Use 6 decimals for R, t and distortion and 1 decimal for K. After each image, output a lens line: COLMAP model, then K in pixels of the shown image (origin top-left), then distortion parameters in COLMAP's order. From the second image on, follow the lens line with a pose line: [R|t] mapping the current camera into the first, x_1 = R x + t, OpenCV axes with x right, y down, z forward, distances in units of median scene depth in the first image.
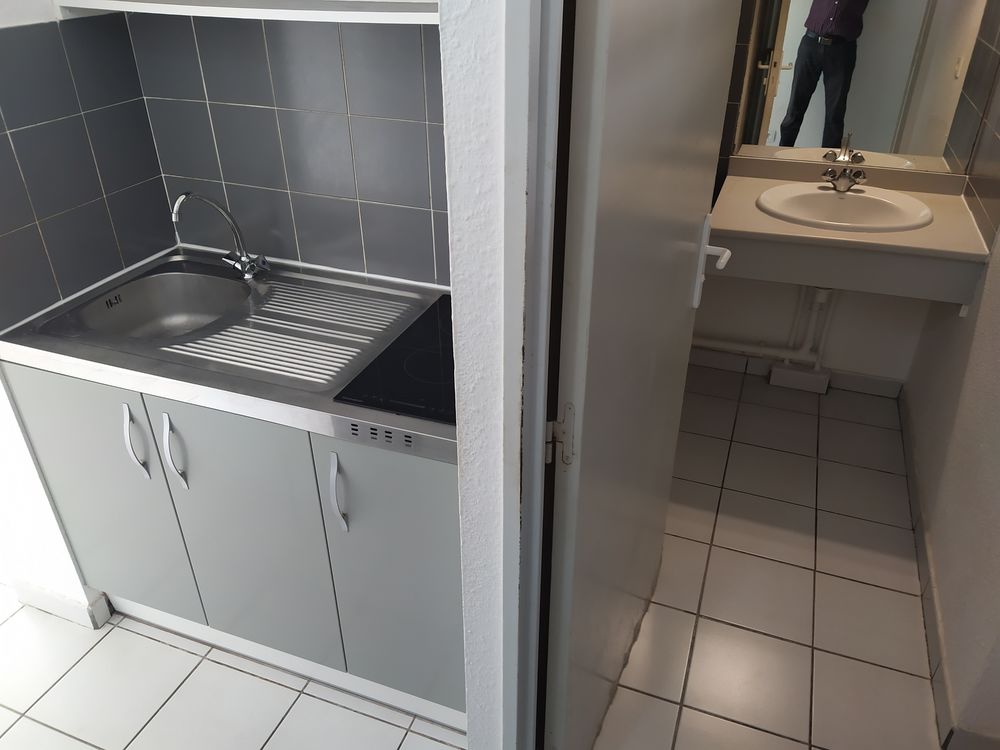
lens RADIAL K [[754.7, 0, 500.0], [0, 754.7, 375.0], [0, 0, 1]] dist [0.010383, 0.005033]
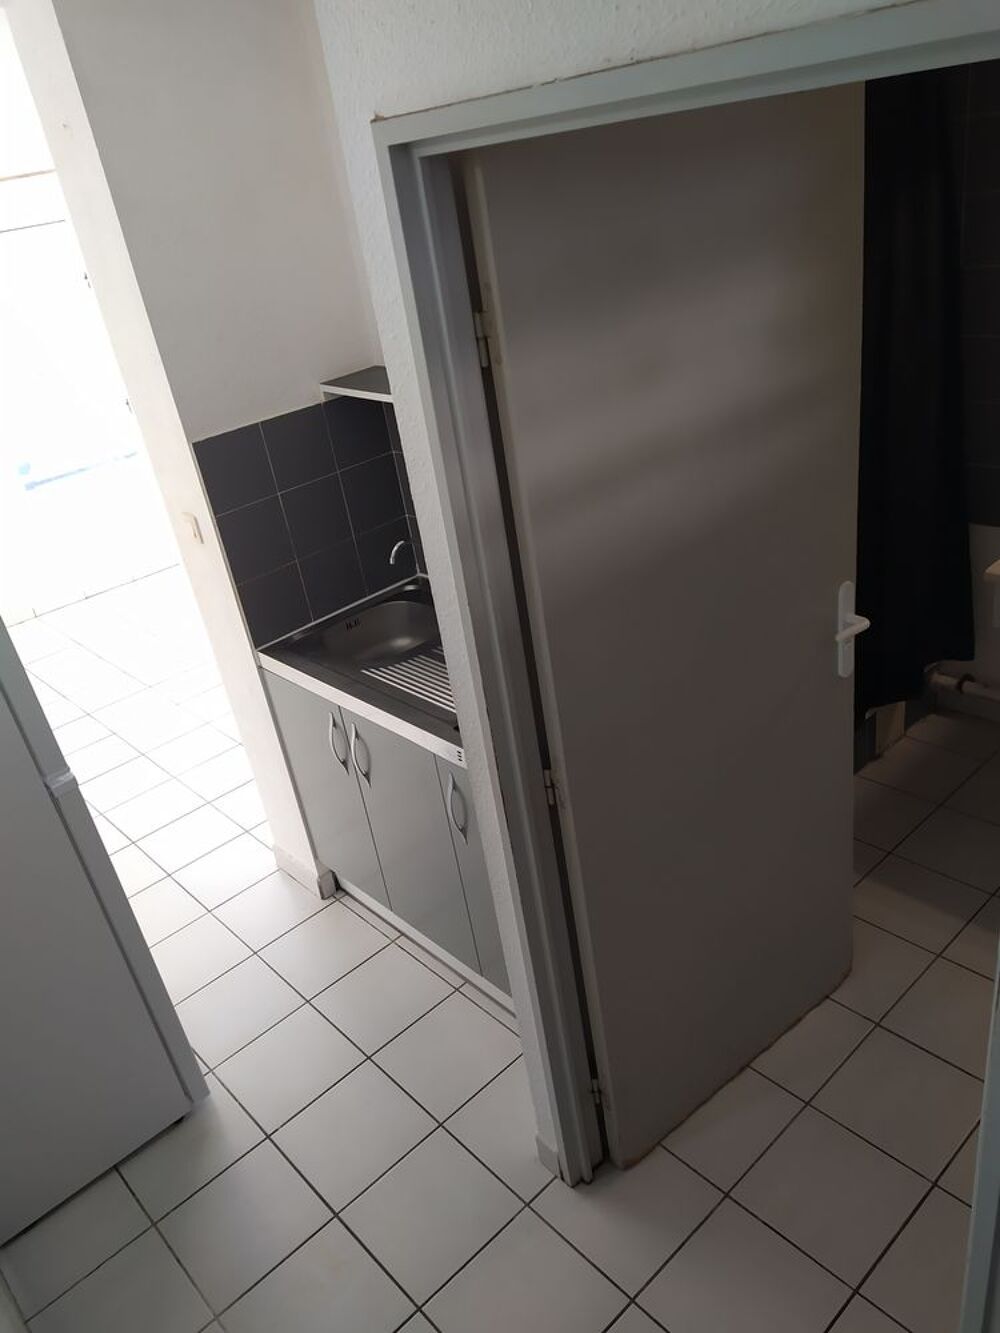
lens RADIAL K [[1002.4, 0, 500.9], [0, 1002.4, 677.4], [0, 0, 1]] dist [0.187311, -0.211480]
pose [[0.881327, 0.094106, -0.463042, 0.422505], [-0.098223, 0.995047, 0.015275, -0.058780], [0.462186, 0.032019, 0.886205, -0.285805]]
